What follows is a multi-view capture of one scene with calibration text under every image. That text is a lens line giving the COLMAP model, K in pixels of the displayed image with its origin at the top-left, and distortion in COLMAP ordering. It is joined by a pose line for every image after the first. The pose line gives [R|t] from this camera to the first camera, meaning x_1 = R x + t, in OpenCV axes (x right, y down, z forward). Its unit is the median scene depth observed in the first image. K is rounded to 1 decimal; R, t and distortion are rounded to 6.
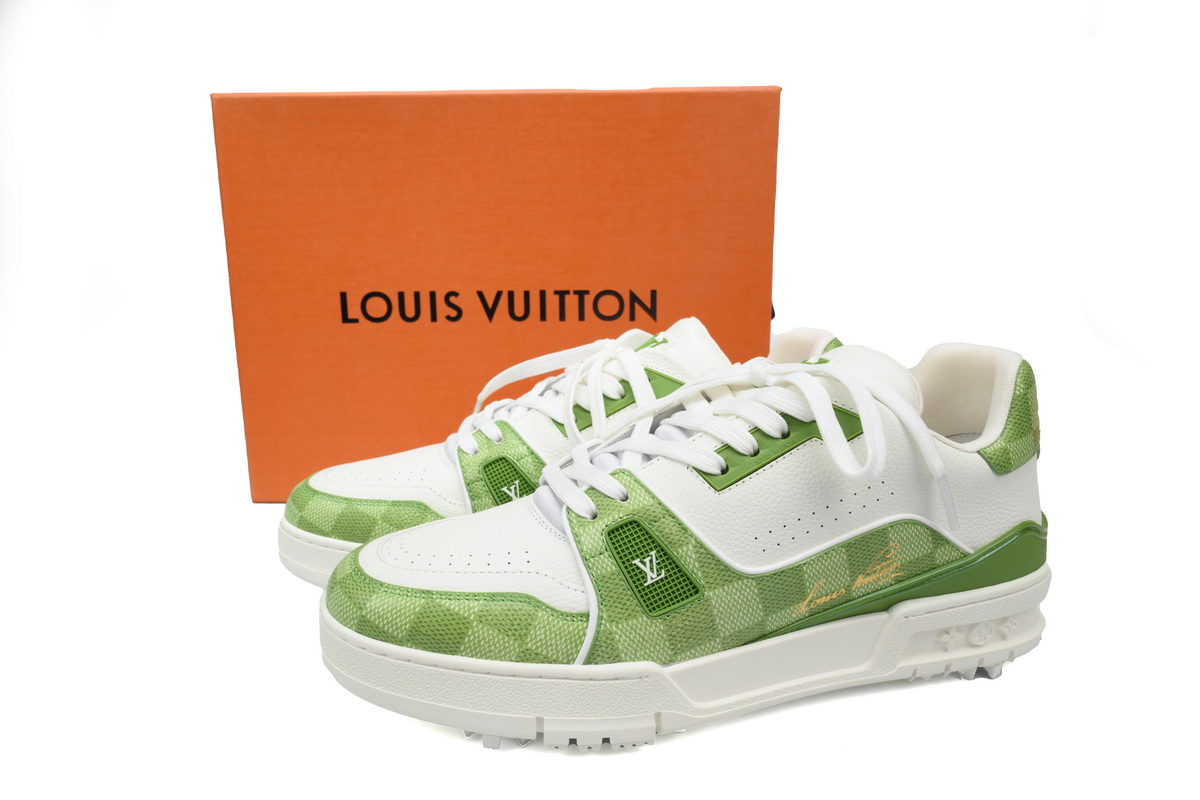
lens RADIAL K [[802.3, 0, 600.0], [0, 802.3, 400.0], [0, 0, 1]] dist [-0.004018, -0.000650]
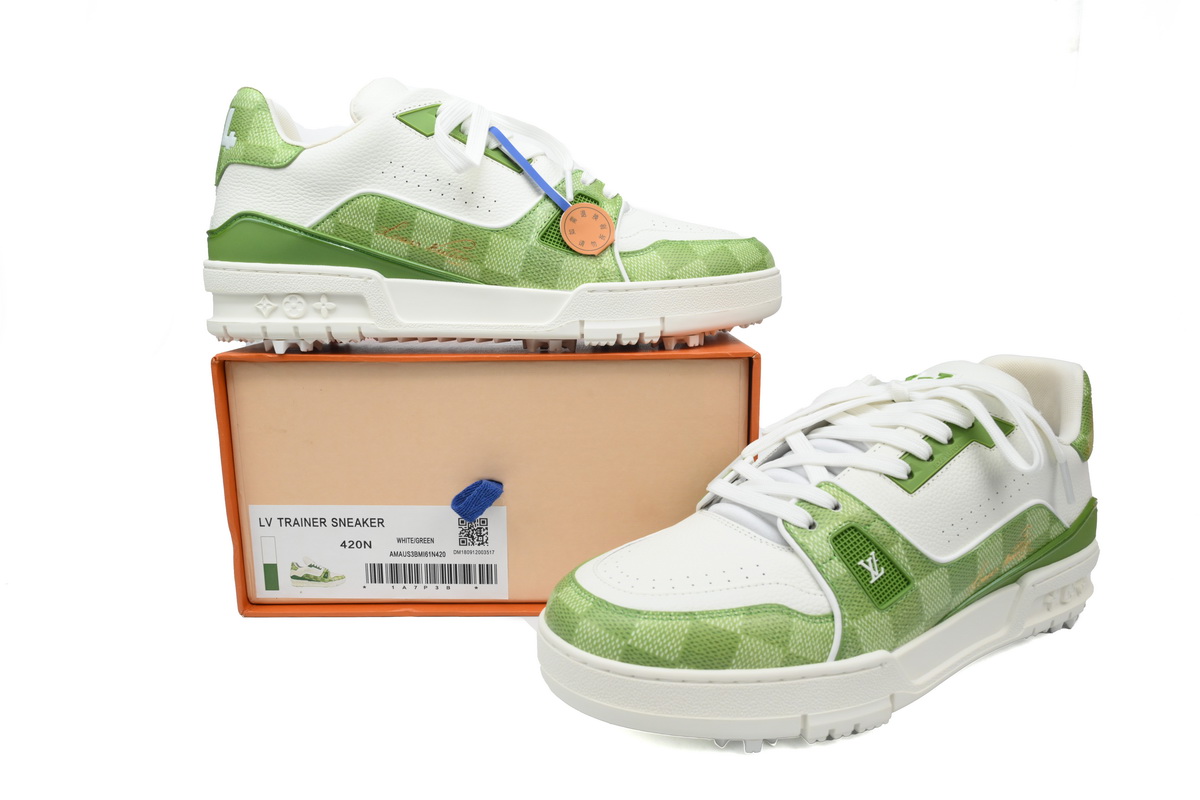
lens RADIAL K [[802.3, 0, 600.0], [0, 802.3, 400.0], [0, 0, 1]] dist [-0.004018, -0.000650]
pose [[0.959088, -0.051688, 0.278351, -0.604715], [0.055247, 0.998460, -0.004954, -0.039565], [-0.277666, 0.020129, 0.960467, 0.023331]]
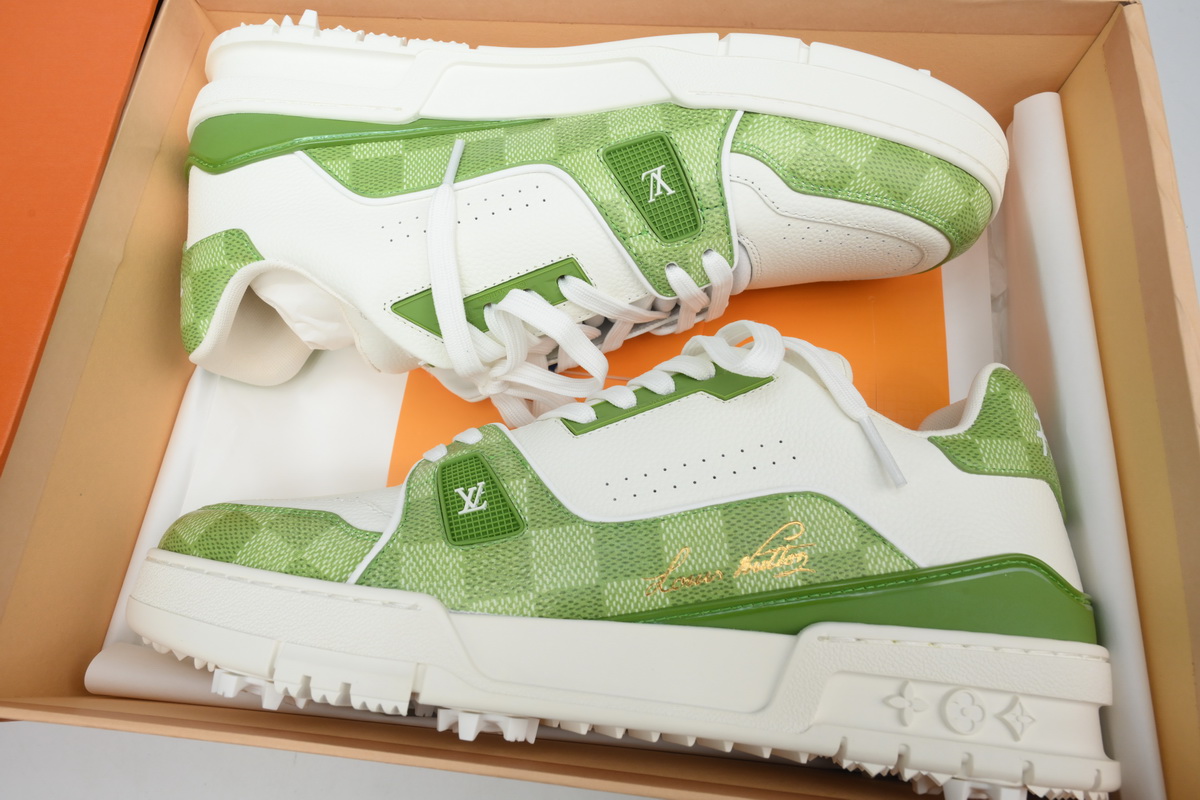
lens RADIAL K [[802.3, 0, 600.0], [0, 802.3, 400.0], [0, 0, 1]] dist [-0.004018, -0.000650]
pose [[0.952061, 0.023071, -0.305038, 0.440148], [-0.184959, 0.837658, -0.513925, 0.527485], [0.243661, 0.545707, 0.801769, 0.313266]]
